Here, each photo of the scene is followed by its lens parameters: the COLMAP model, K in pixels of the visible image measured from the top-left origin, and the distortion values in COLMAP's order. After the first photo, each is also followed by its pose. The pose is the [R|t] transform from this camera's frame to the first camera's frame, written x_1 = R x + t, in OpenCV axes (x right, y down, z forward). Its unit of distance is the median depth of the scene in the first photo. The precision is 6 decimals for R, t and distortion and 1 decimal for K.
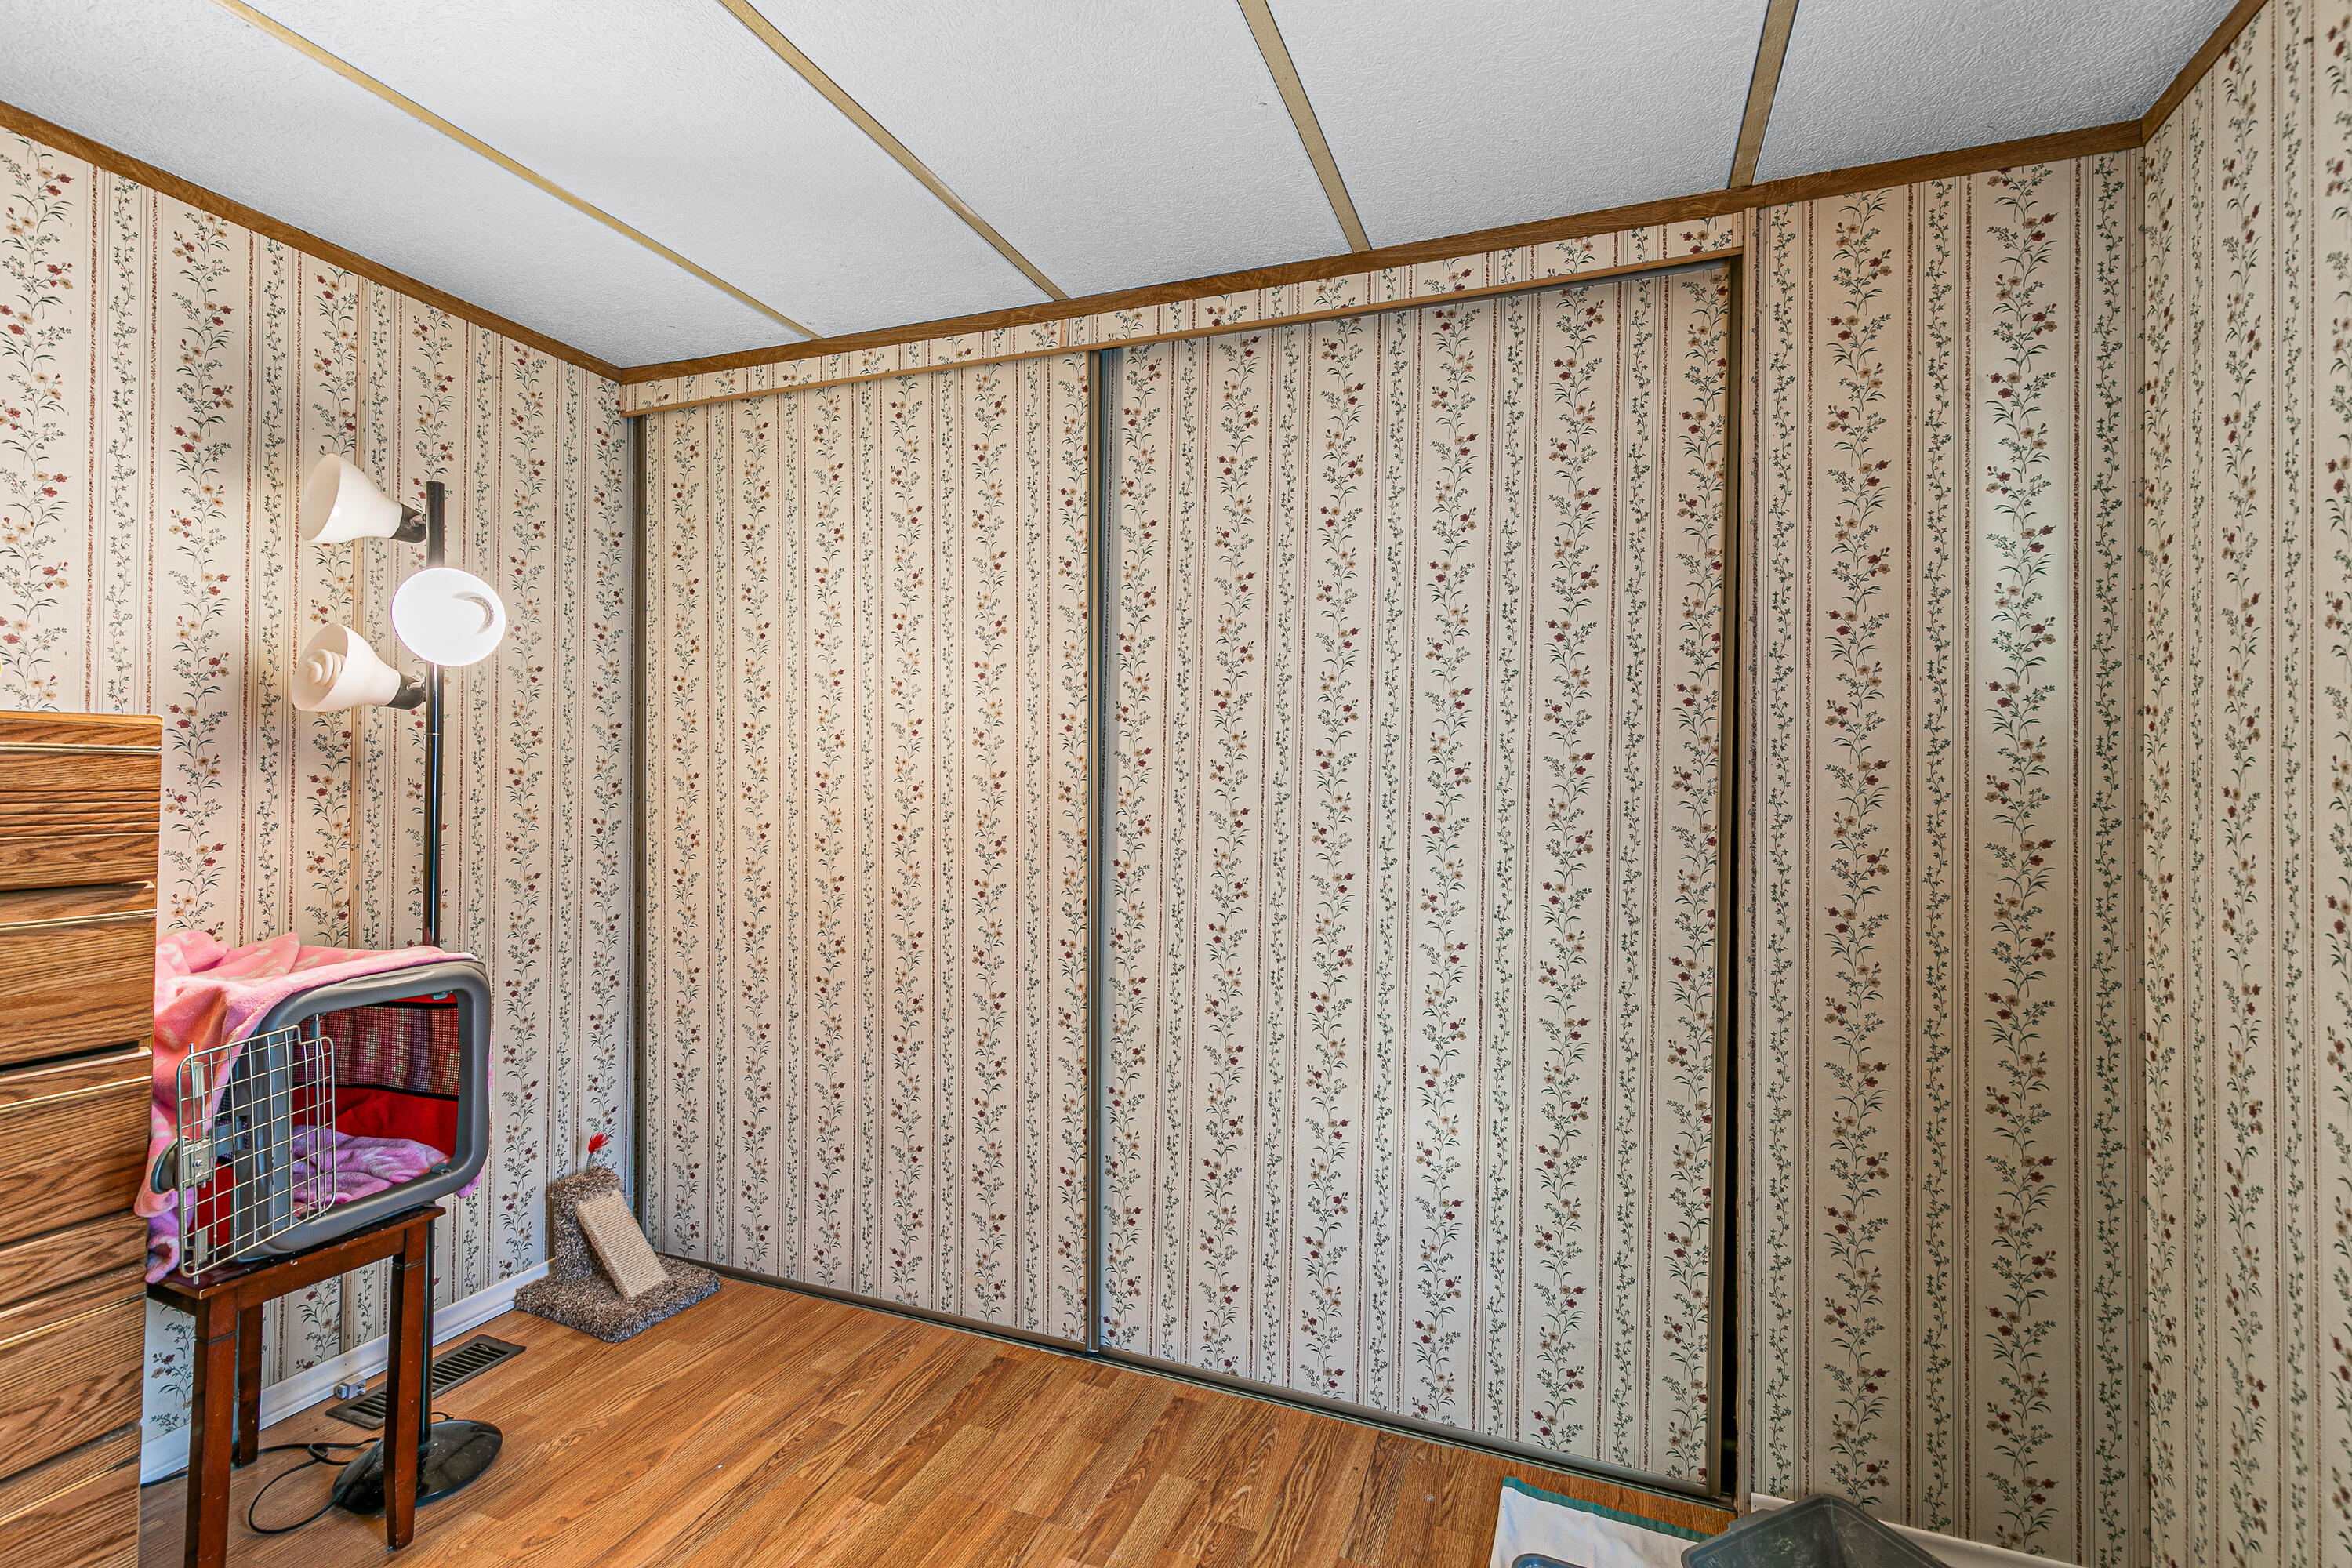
lens RADIAL K [[1071.2, 0, 1181.2], [0, 1071.2, 770.3], [0, 0, 1]] dist [0.009932, -0.001187]
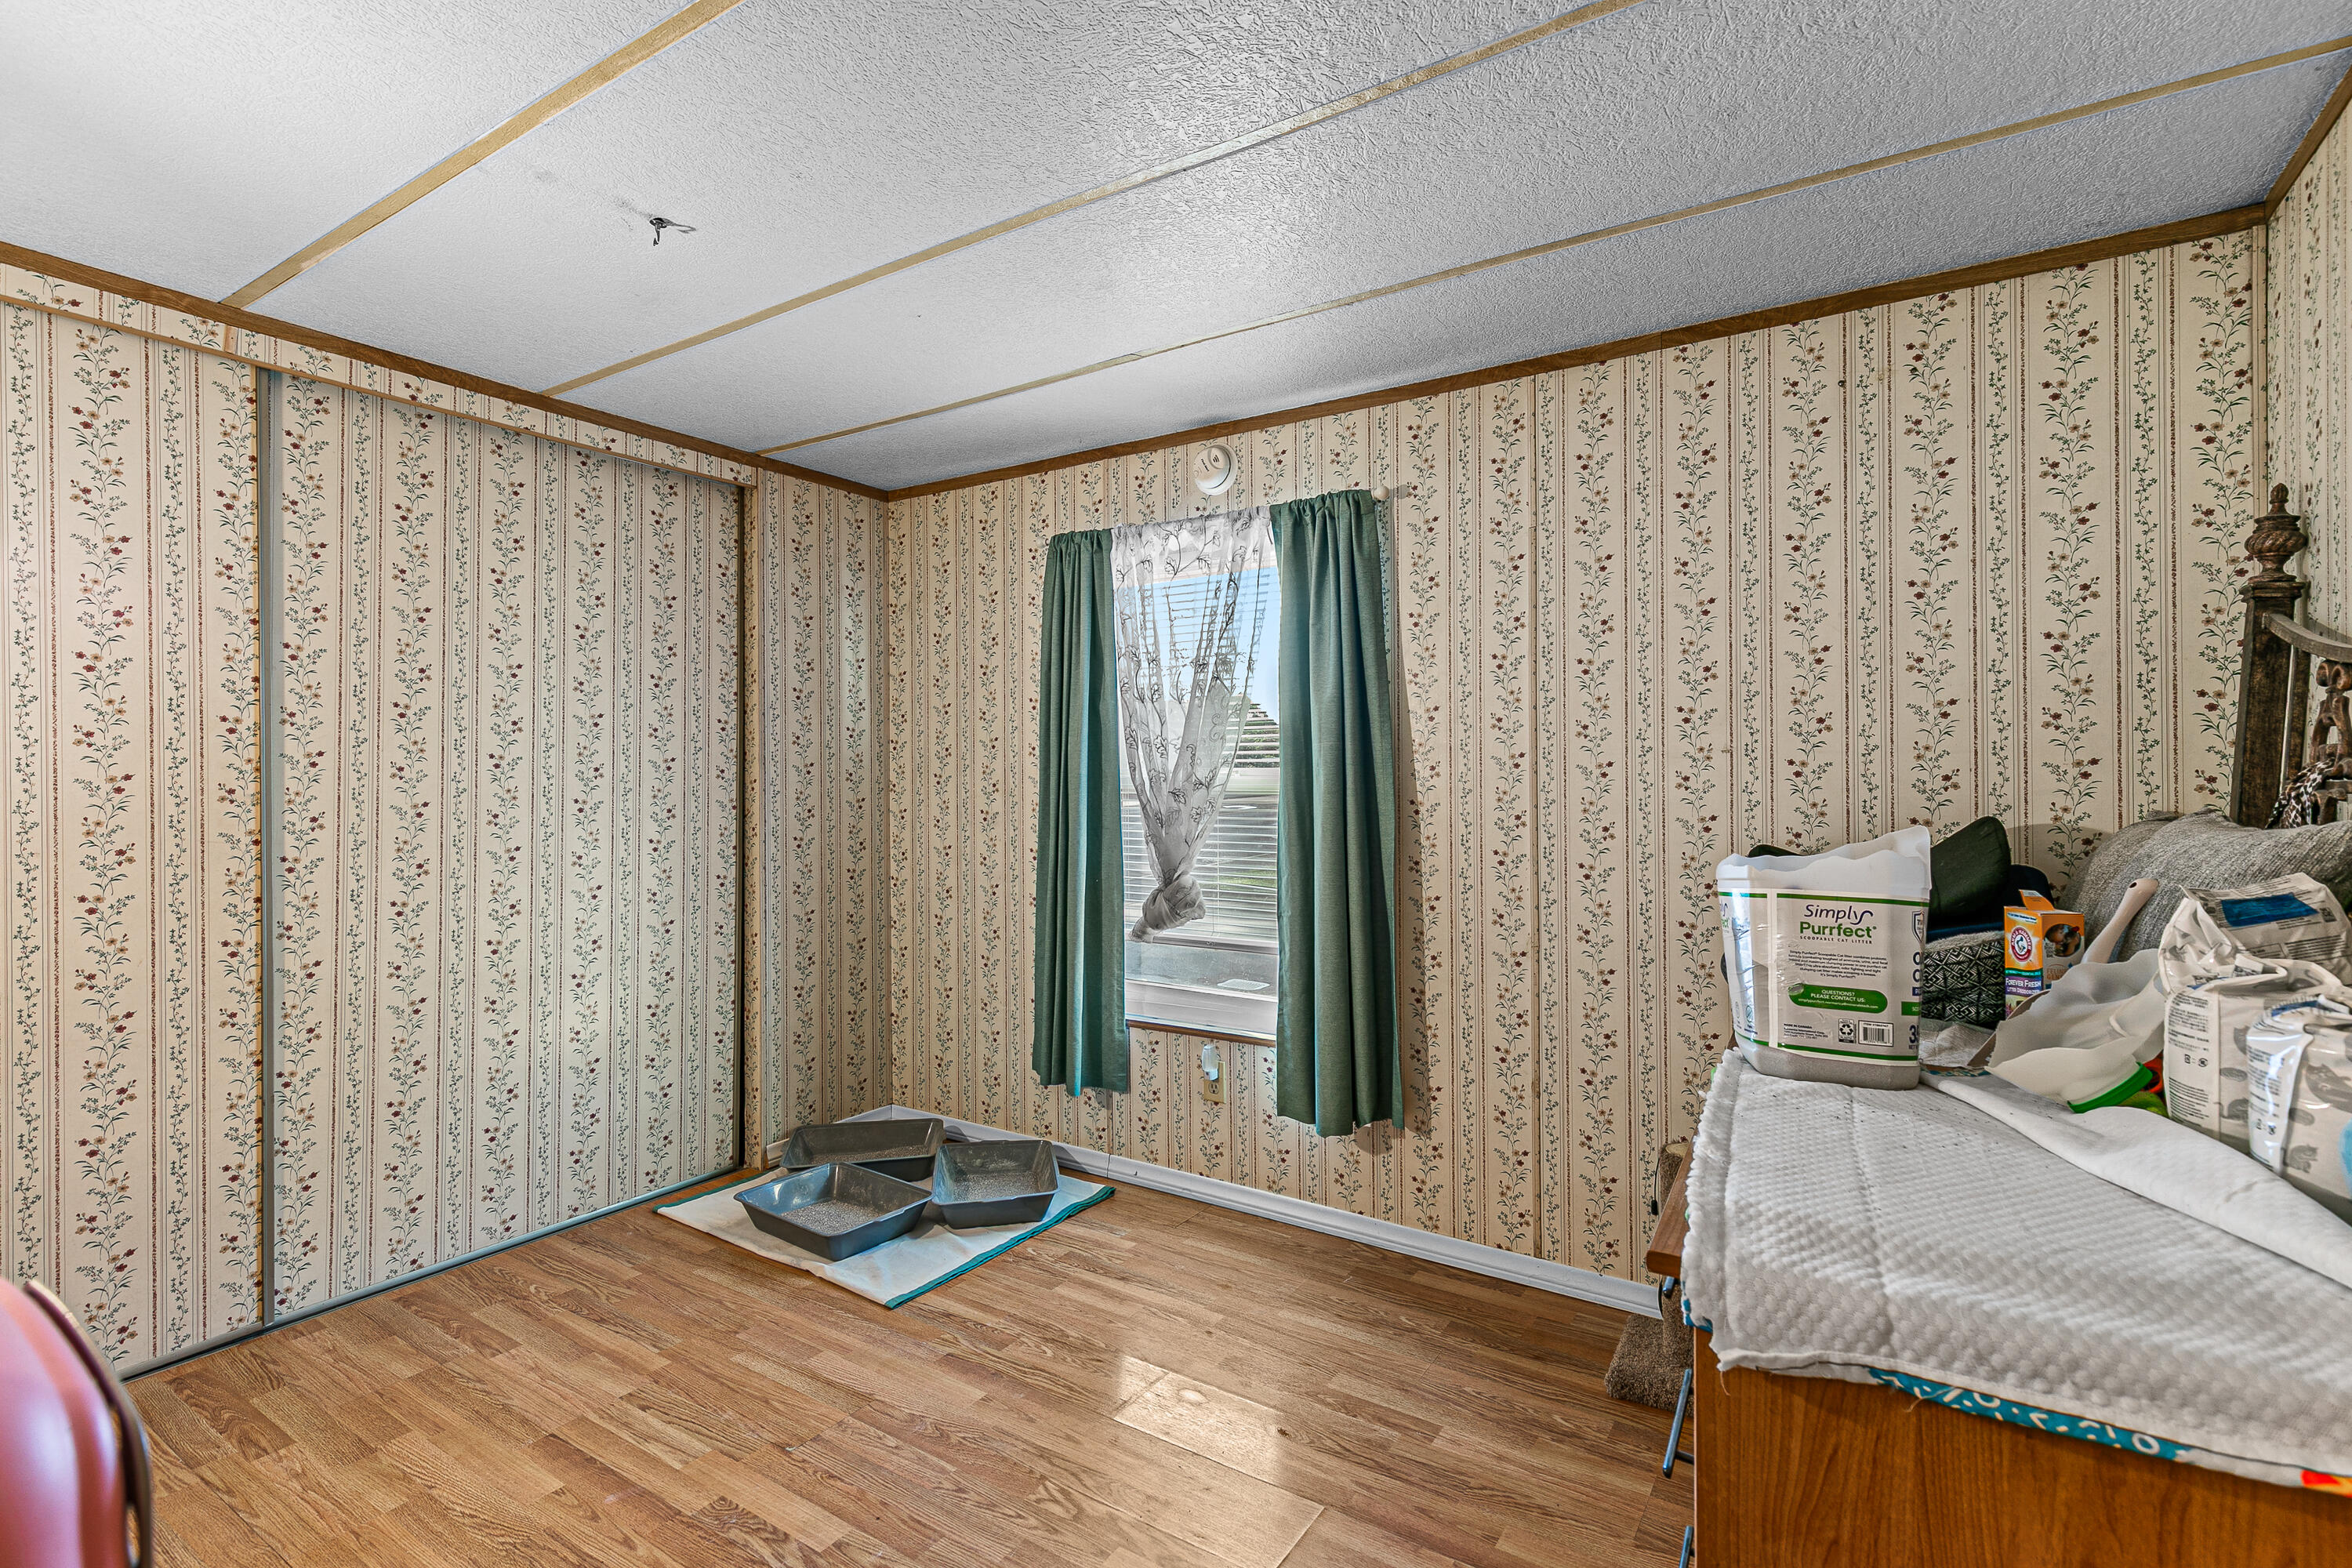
lens RADIAL K [[1089.4, 0, 1176.0], [0, 1089.4, 784.0], [0, 0, 1]] dist [0.023727, -0.000494]
pose [[0.214829, -0.024327, 0.976349, -1.009626], [-0.001306, 0.999682, 0.025196, -0.017769], [-0.976651, -0.006688, 0.214729, -0.102176]]
